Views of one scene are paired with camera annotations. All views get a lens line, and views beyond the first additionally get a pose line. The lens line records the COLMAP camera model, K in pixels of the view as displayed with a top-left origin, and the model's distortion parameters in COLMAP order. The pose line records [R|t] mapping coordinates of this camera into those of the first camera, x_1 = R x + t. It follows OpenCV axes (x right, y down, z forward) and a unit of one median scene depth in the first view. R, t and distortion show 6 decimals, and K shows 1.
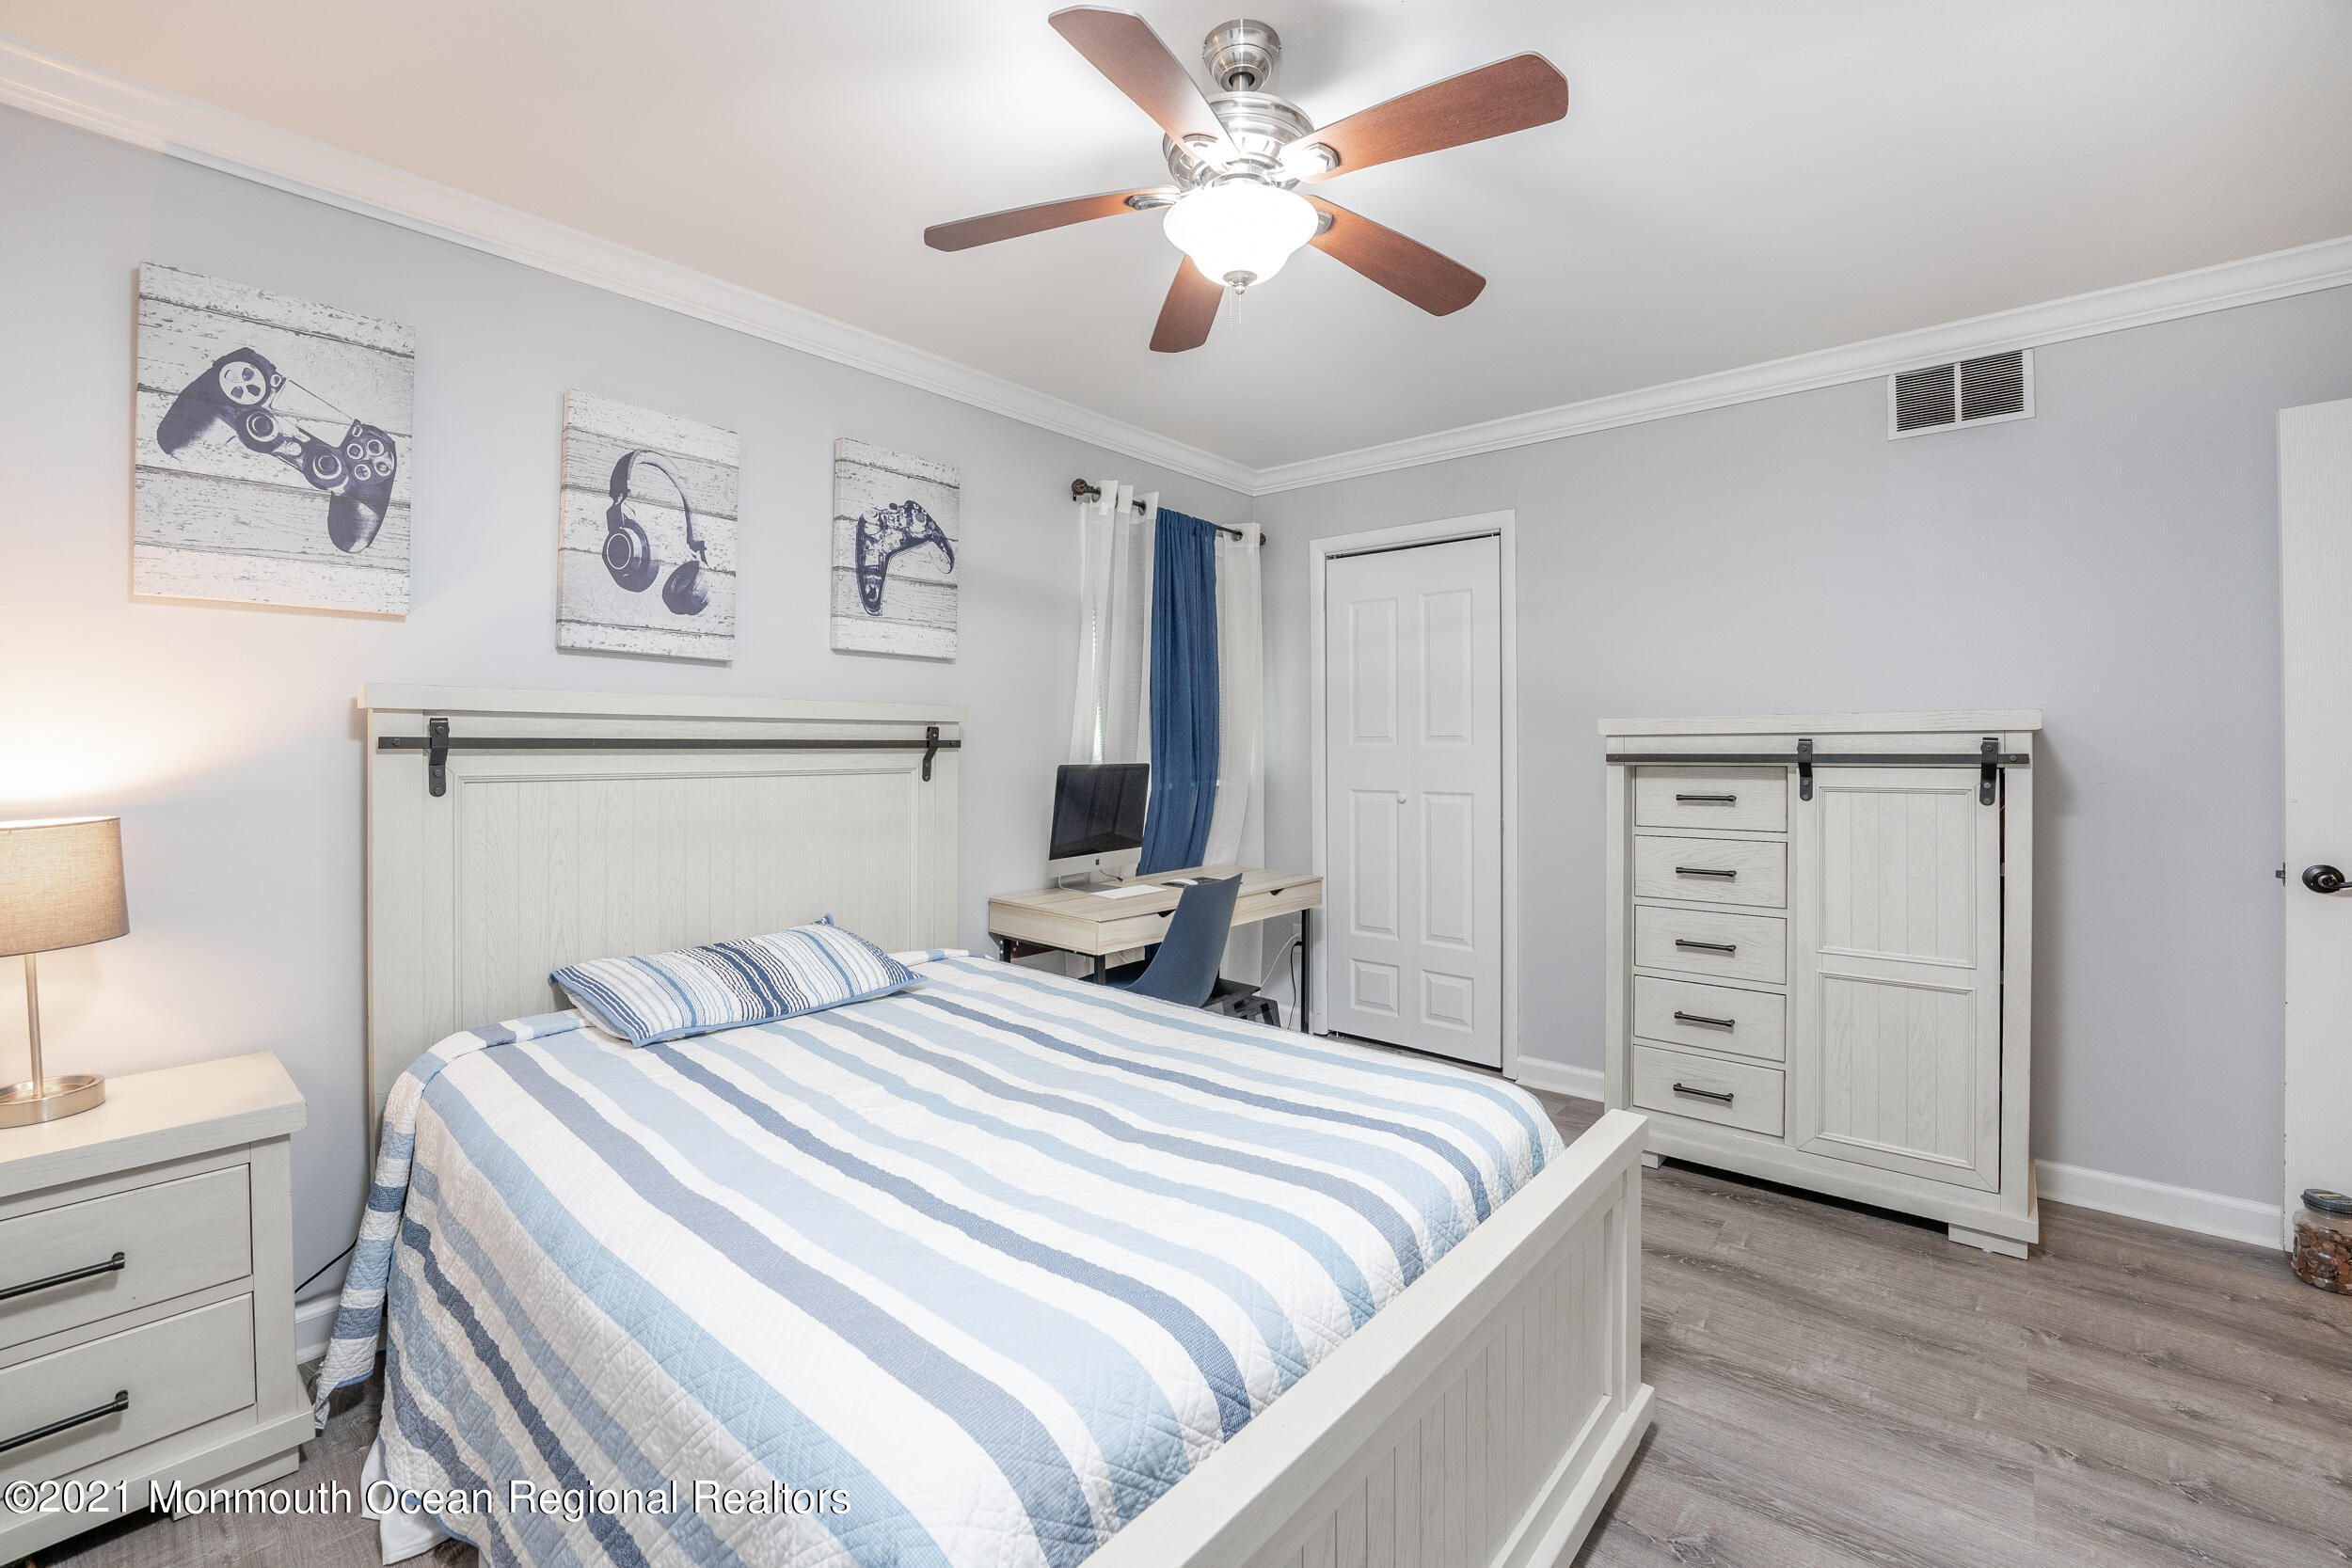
lens RADIAL K [[989.7, 0, 1220.7], [0, 989.7, 745.9], [0, 0, 1]] dist [-0.026546, 0.000025]
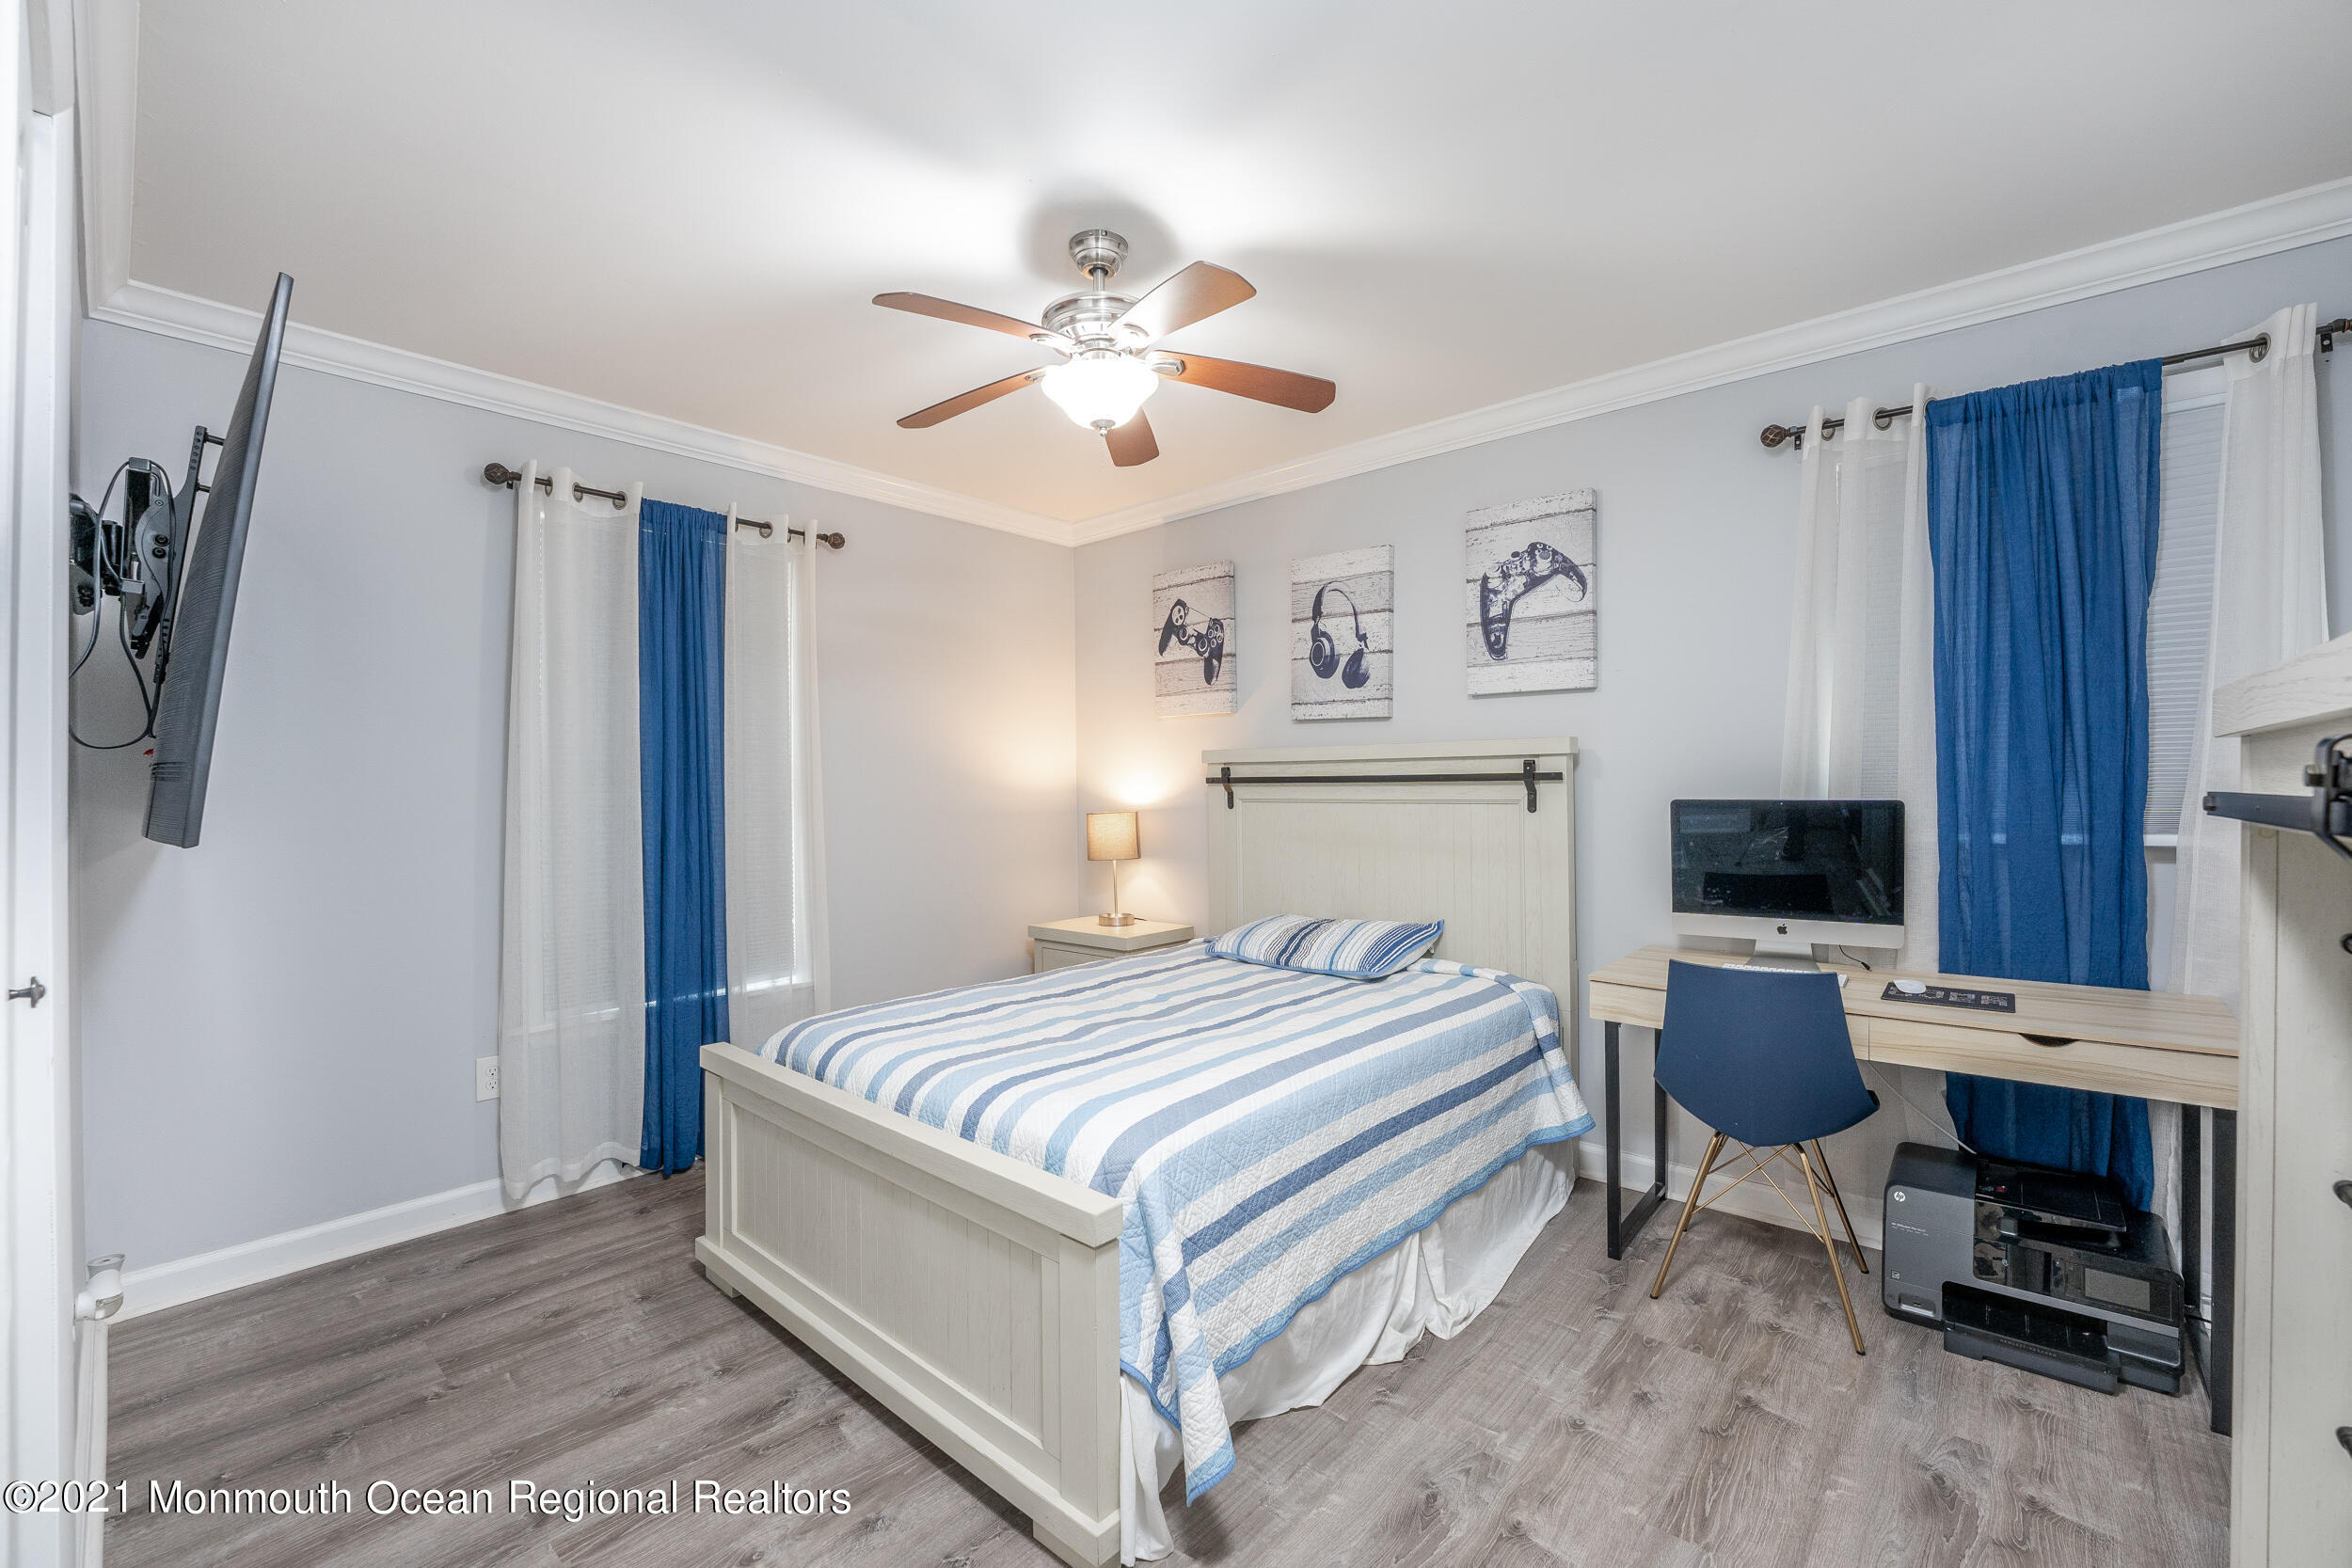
lens RADIAL K [[970.3, 0, 1163.7], [0, 970.3, 789.8], [0, 0, 1]] dist [-0.025844, 0.000322]
pose [[-0.056972, 0.011673, -0.998308, 0.796230], [0.013247, 0.999852, 0.010935, -0.004765], [0.998288, -0.012602, -0.057118, 0.728865]]
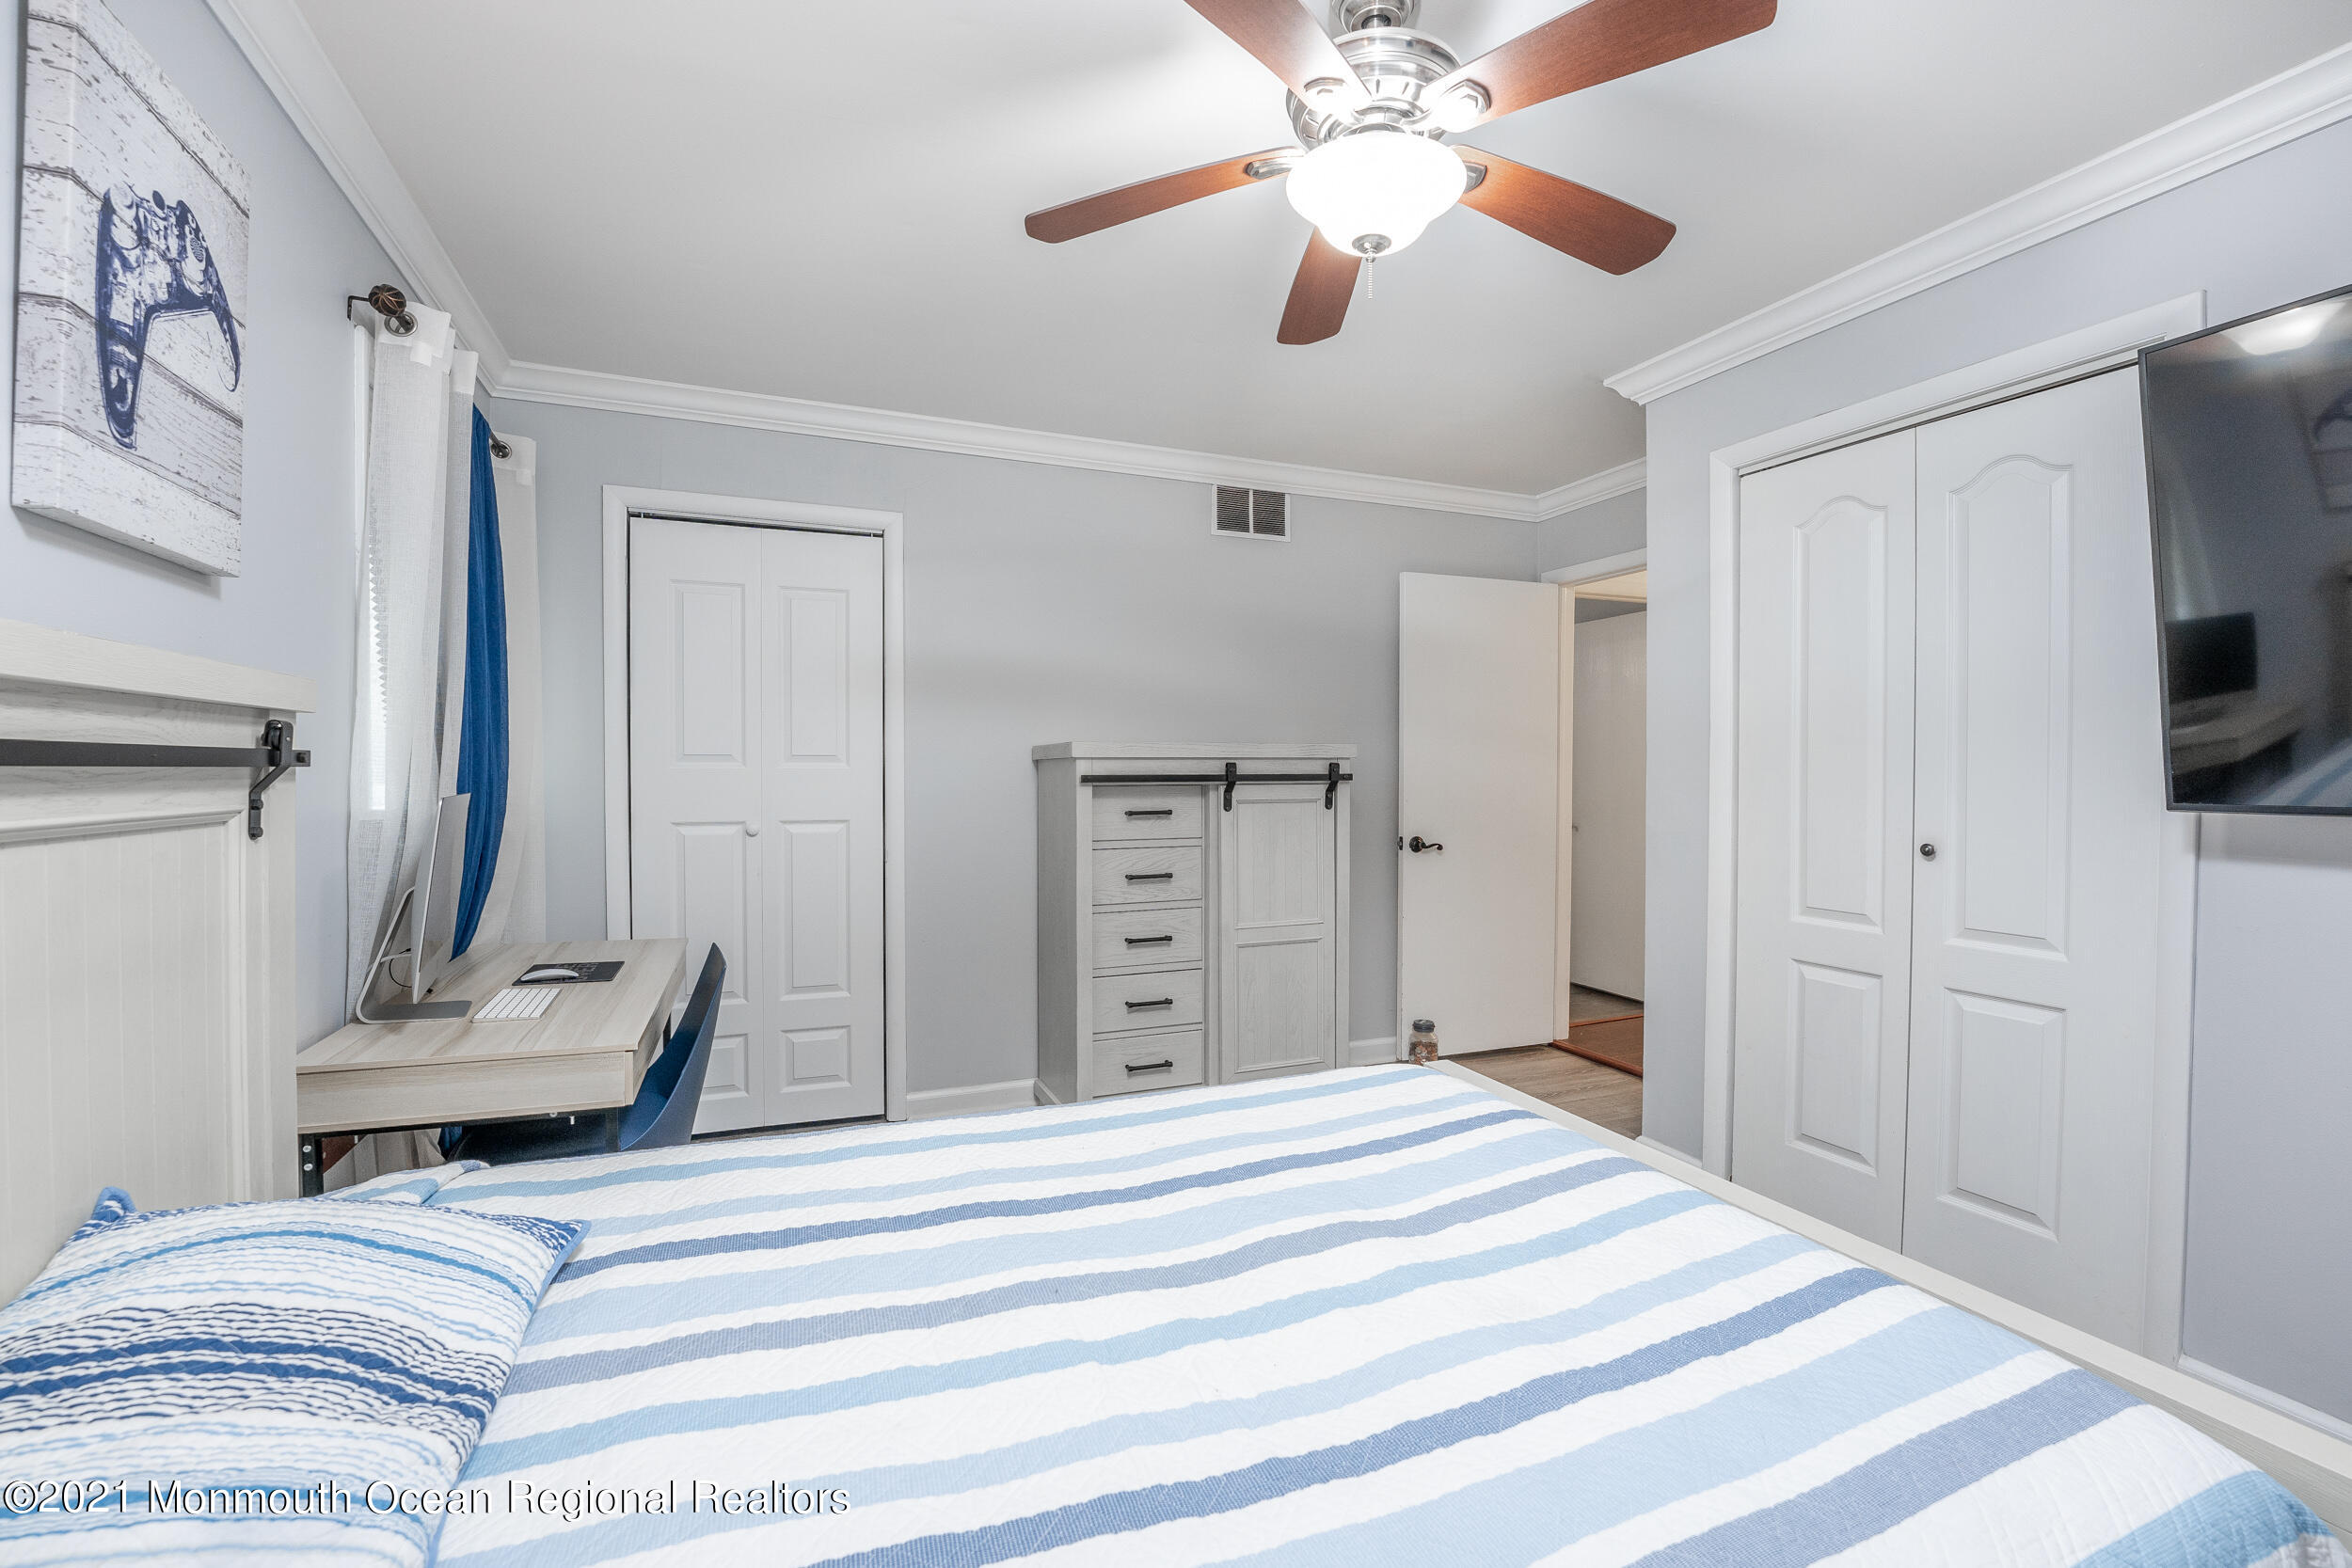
lens RADIAL K [[970.3, 0, 1163.7], [0, 970.3, 789.8], [0, 0, 1]] dist [-0.025844, 0.000322]
pose [[0.480252, -0.016170, 0.876982, -0.519571], [-0.003612, 0.999785, 0.020412, 0.002773], [-0.877123, -0.012971, 0.480090, 0.453412]]
